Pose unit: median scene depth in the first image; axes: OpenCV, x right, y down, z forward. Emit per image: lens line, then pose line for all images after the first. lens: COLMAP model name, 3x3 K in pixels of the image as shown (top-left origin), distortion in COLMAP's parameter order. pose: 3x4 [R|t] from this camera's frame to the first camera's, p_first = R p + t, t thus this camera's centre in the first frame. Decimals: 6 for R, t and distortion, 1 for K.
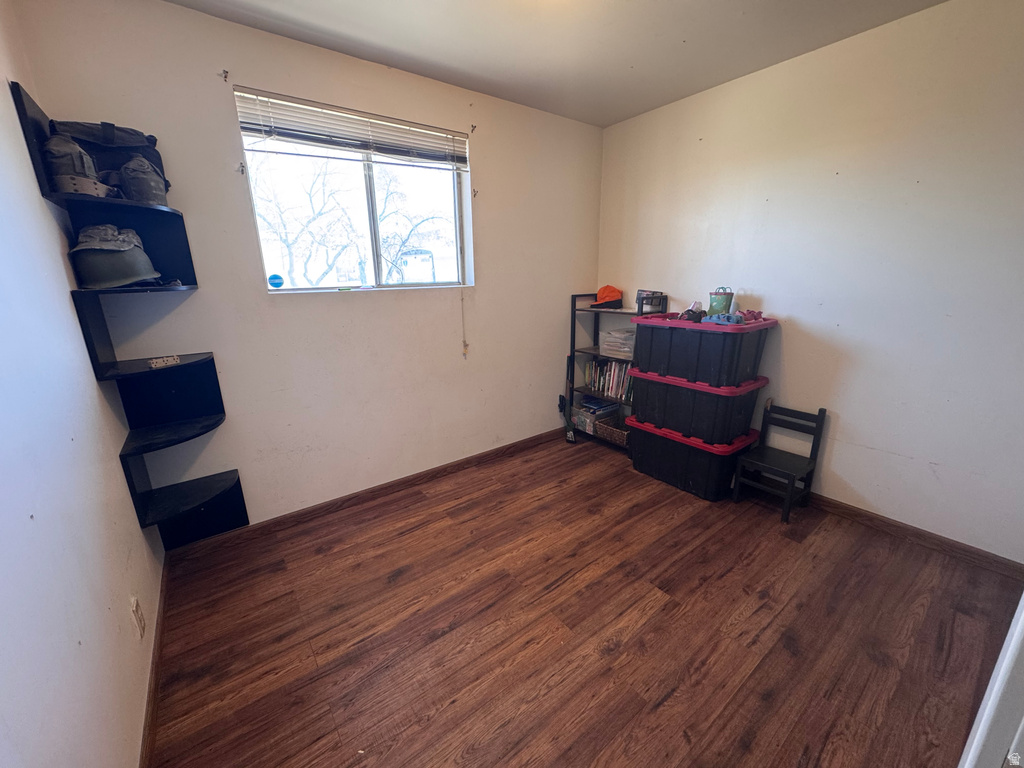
lens RADIAL K [[405.9, 0, 511.8], [0, 405.9, 386.2], [0, 0, 1]] dist [-0.001705, -0.000011]
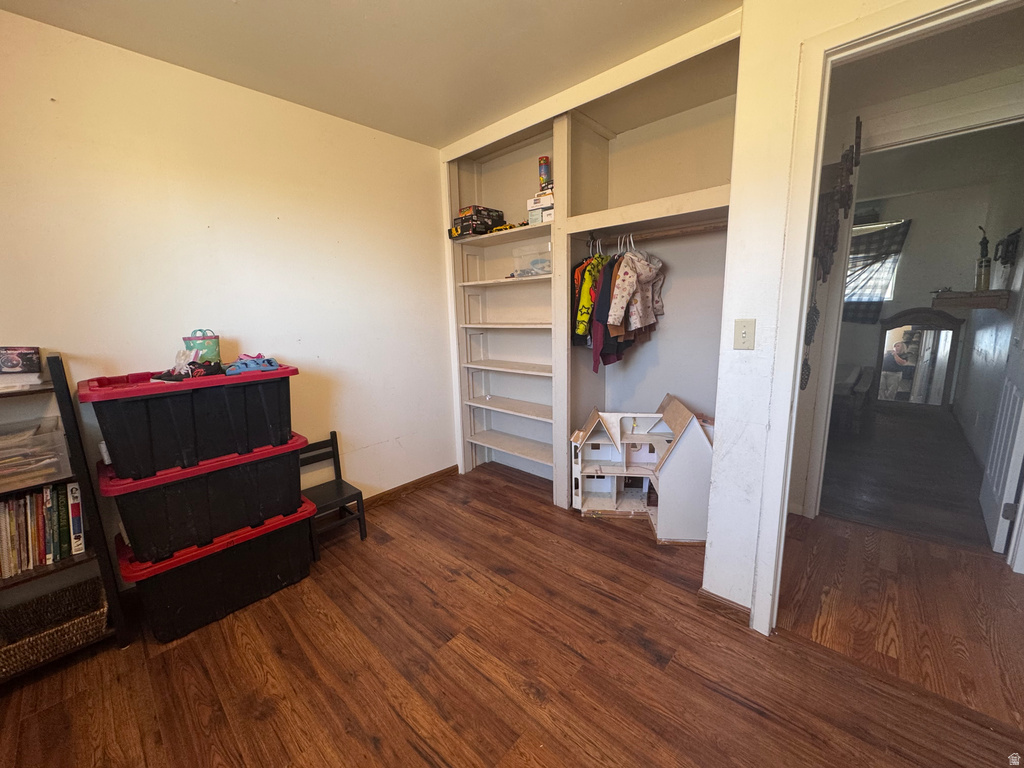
lens RADIAL K [[405.9, 0, 509.9], [0, 405.9, 385.1], [0, 0, 1]] dist [-0.001705, -0.000011]
pose [[-0.171000, -0.160117, 0.972174, -0.389245], [0.290495, 0.934652, 0.205034, -0.159280], [-0.941473, 0.317473, -0.113312, 0.679153]]
